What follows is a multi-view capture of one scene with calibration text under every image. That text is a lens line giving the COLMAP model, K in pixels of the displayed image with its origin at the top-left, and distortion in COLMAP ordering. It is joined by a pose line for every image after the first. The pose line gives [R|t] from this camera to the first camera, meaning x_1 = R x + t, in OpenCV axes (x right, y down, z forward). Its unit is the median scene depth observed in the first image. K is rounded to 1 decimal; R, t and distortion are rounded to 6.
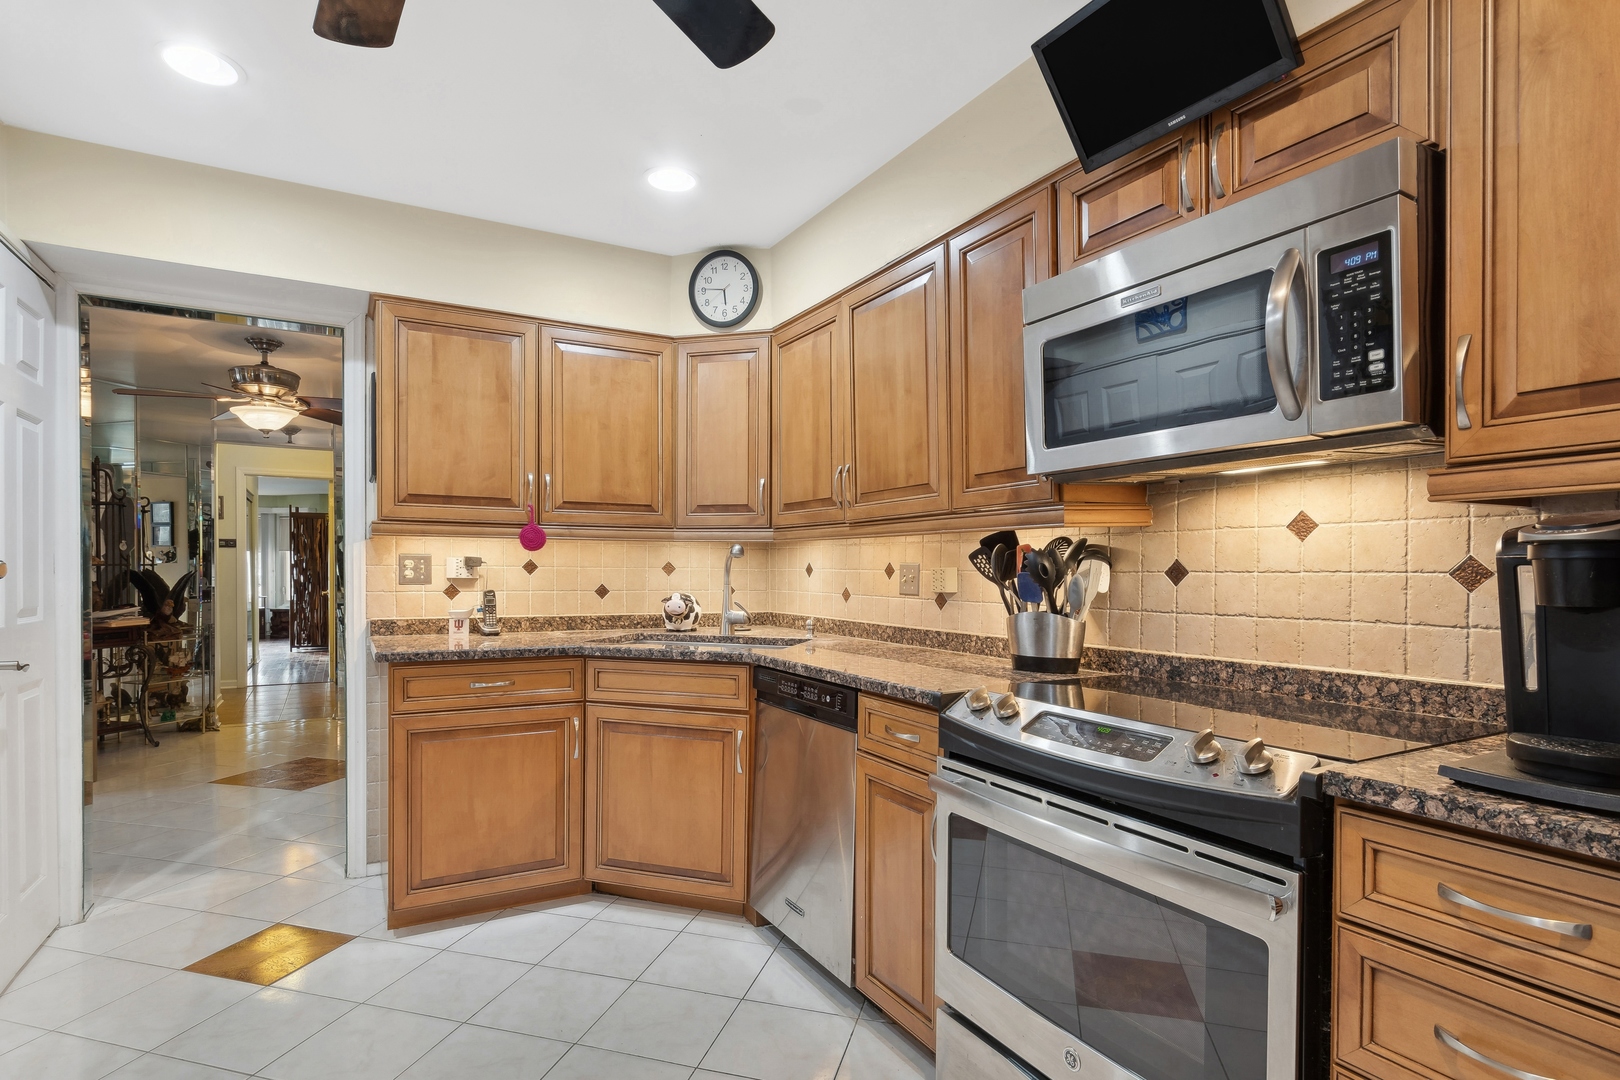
lens RADIAL K [[856.9, 0, 805.1], [0, 856.9, 559.2], [0, 0, 1]] dist [0.000358, 0.000013]
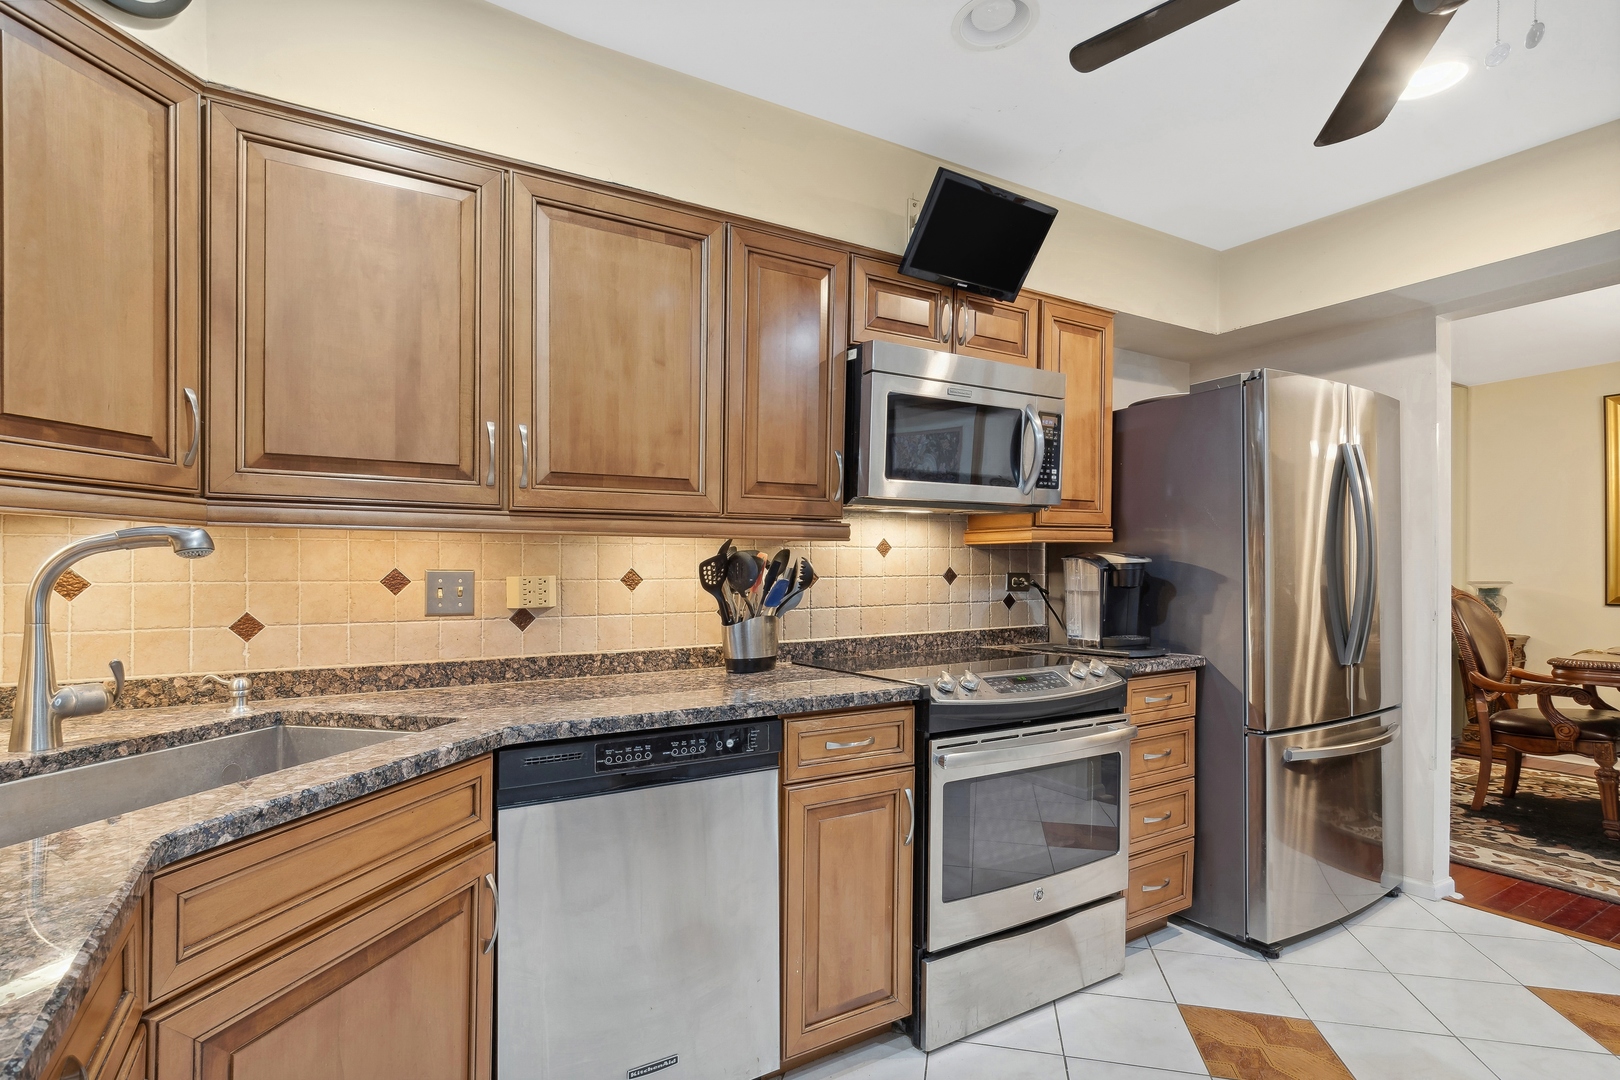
lens RADIAL K [[742.0, 0, 807.9], [0, 742.0, 577.5], [0, 0, 1]] dist [0.001742, 0.000080]
pose [[-0.027706, -0.006101, 0.999597, -0.649908], [-0.003819, 0.999975, 0.005997, 0.007277], [-0.999609, -0.003651, -0.027729, 0.945226]]
